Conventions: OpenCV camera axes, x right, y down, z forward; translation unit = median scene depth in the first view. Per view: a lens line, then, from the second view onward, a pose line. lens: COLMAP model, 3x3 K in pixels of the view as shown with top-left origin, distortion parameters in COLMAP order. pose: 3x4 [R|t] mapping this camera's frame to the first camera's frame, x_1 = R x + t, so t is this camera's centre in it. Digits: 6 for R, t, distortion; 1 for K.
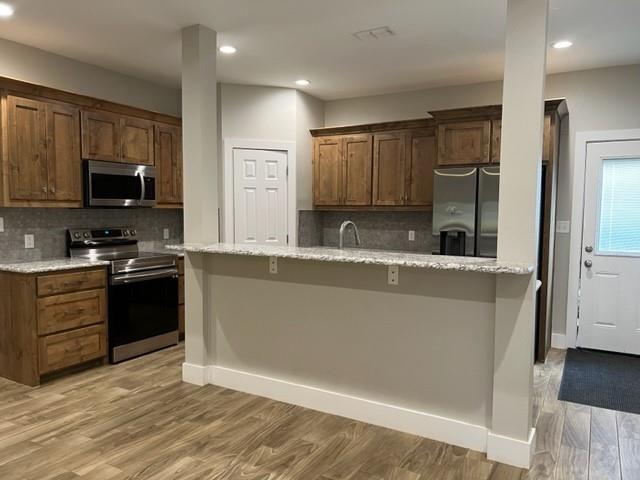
lens RADIAL K [[485.1, 0, 319.3], [0, 485.1, 238.6], [0, 0, 1]] dist [0.037133, -0.046680]
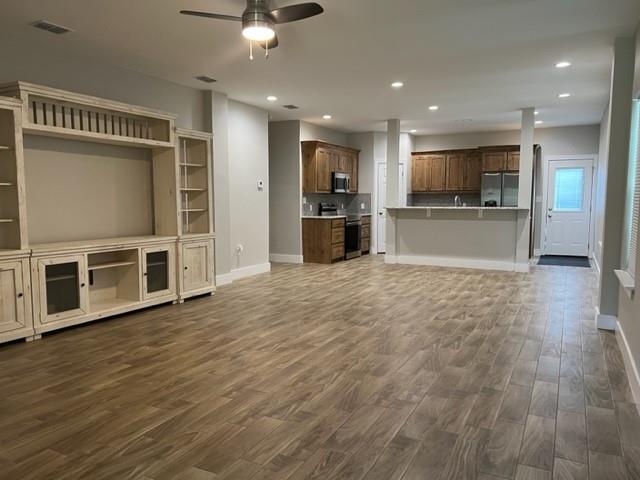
lens RADIAL K [[485.1, 0, 320.0], [0, 485.1, 242.6], [0, 0, 1]] dist [0.037133, -0.046680]
pose [[0.998984, -0.015301, 0.042388, -0.587129], [0.014042, 0.999456, 0.029839, 0.093380], [-0.042821, -0.029214, 0.998656, -1.170411]]
